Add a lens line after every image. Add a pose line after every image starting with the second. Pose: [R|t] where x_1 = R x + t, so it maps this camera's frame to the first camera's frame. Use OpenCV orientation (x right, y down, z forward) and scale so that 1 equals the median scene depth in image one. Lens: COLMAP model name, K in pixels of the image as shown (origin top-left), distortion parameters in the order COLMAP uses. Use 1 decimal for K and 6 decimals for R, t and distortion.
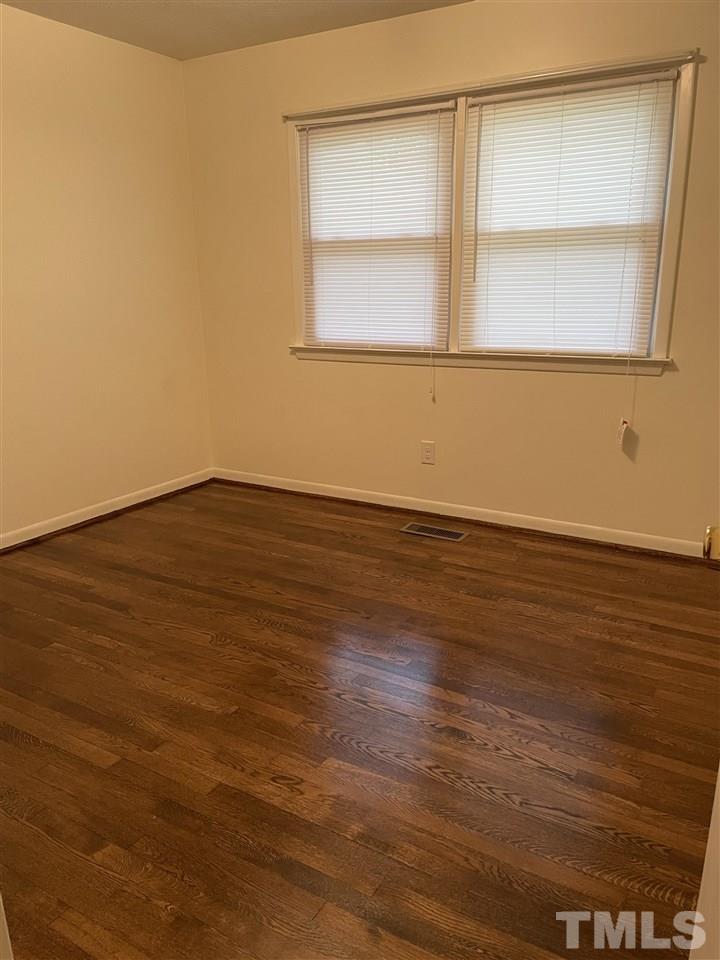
lens RADIAL K [[726.5, 0, 360.6], [0, 726.5, 485.0], [0, 0, 1]] dist [0.100419, -0.123025]
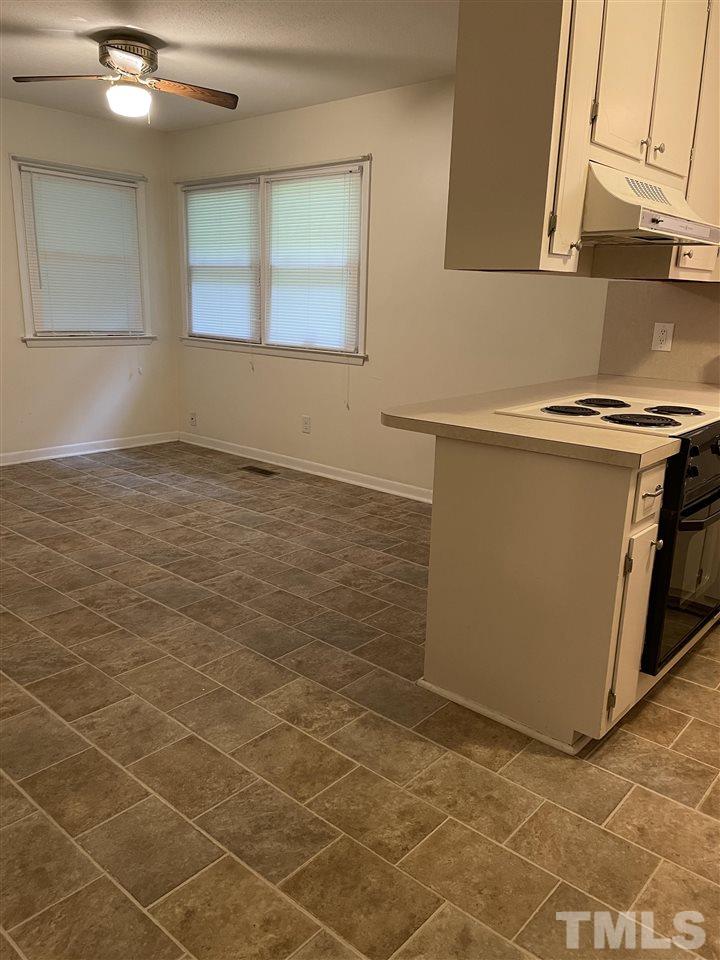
lens RADIAL K [[726.5, 0, 360.6], [0, 726.5, 485.0], [0, 0, 1]] dist [0.100419, -0.123025]
pose [[0.983033, 0.079304, -0.165397, 0.603919], [-0.082298, 0.996543, -0.011320, 0.102529], [0.163927, 0.024739, 0.986162, -0.418152]]
